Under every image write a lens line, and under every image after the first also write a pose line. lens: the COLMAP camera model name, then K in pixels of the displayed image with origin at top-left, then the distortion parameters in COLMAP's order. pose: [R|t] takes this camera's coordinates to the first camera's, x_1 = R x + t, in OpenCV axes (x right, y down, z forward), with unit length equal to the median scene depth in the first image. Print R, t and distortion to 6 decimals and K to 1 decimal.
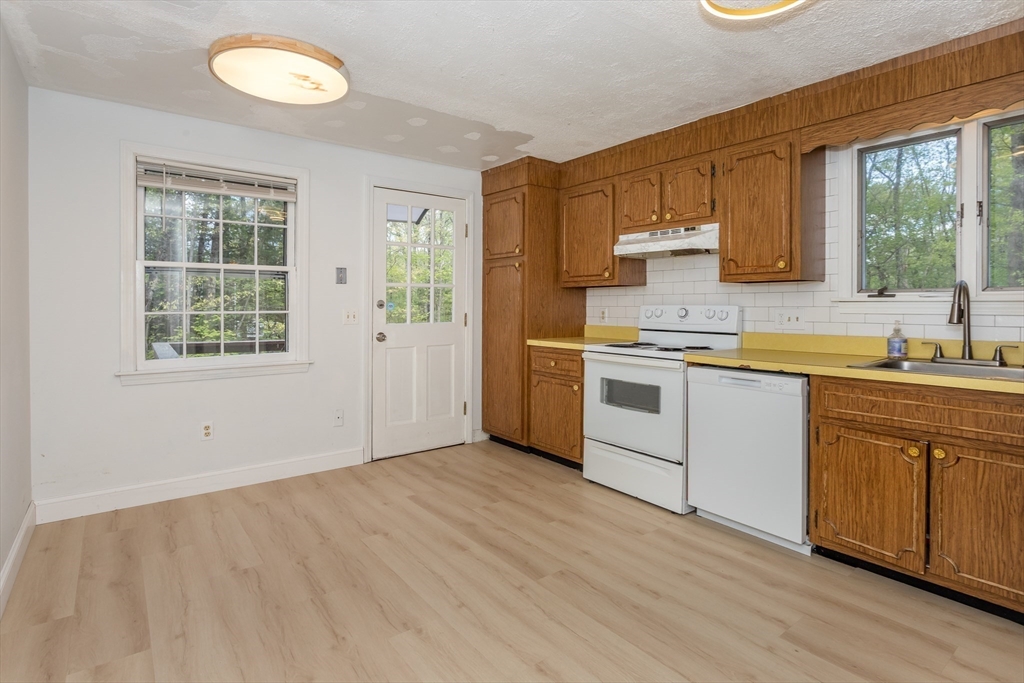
lens RADIAL K [[509.5, 0, 513.6], [0, 509.5, 314.2], [0, 0, 1]] dist [-0.006337, -0.000390]
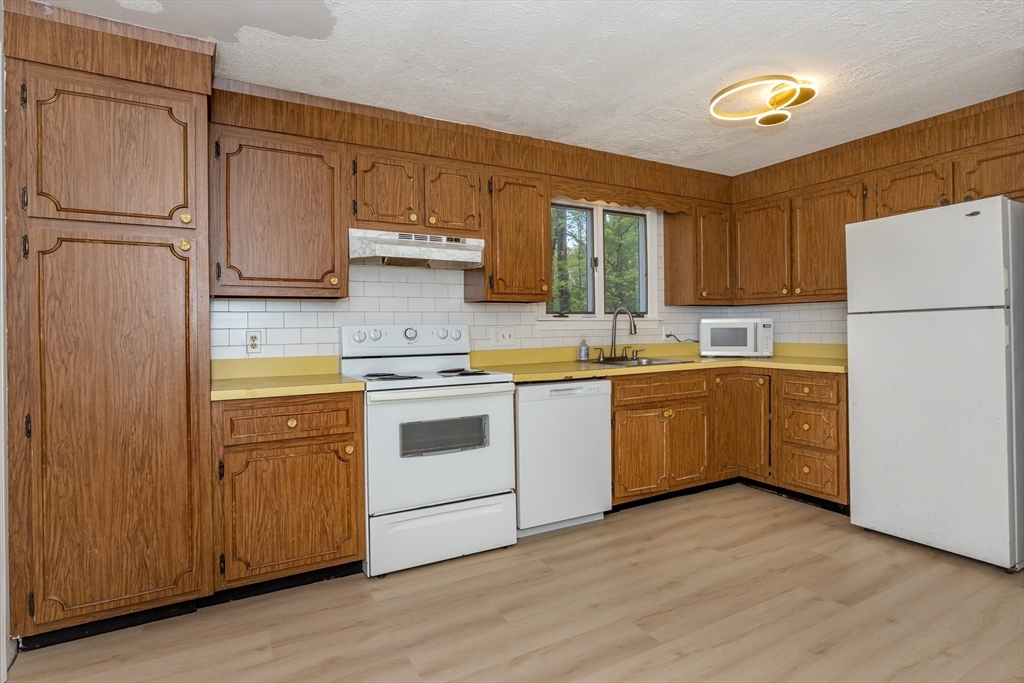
lens RADIAL K [[560.4, 0, 512.9], [0, 560.4, 334.5], [0, 0, 1]] dist [-0.013632, -0.000027]
pose [[0.132198, -0.013668, 0.991129, -0.679617], [0.029356, 0.999520, 0.009868, -0.006485], [-0.990789, 0.027791, 0.132535, 0.832097]]
